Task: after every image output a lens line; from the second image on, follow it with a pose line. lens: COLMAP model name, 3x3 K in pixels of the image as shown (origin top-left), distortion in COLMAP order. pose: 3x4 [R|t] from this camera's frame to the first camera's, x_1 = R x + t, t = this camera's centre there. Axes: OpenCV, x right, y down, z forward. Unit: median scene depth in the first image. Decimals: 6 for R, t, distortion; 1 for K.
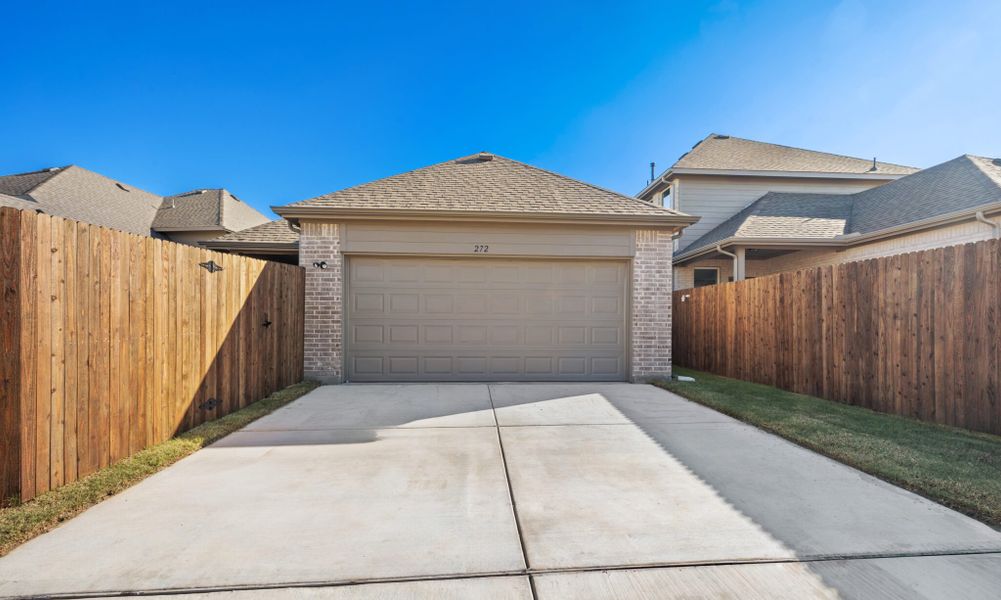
lens RADIAL K [[423.0, 0, 519.1], [0, 423.0, 333.0], [0, 0, 1]] dist [0.000080, -0.000063]
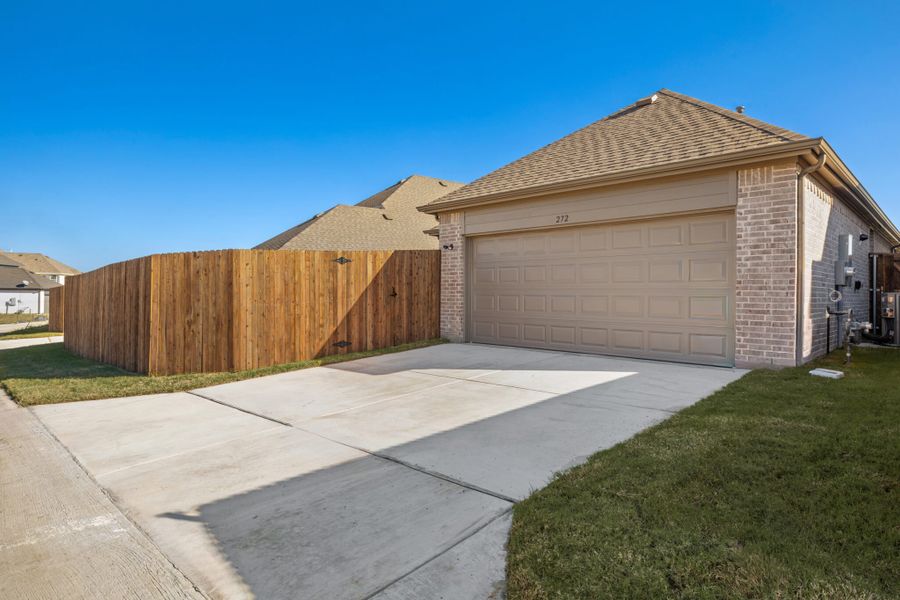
lens RADIAL K [[515.2, 0, 449.6], [0, 515.2, 294.7], [0, 0, 1]] dist [0.004285, 0.000839]
pose [[0.663876, -0.000107, -0.747843, 0.668919], [-0.008275, 0.999938, -0.007489, -0.007831], [0.747797, 0.011161, 0.663833, -0.010545]]
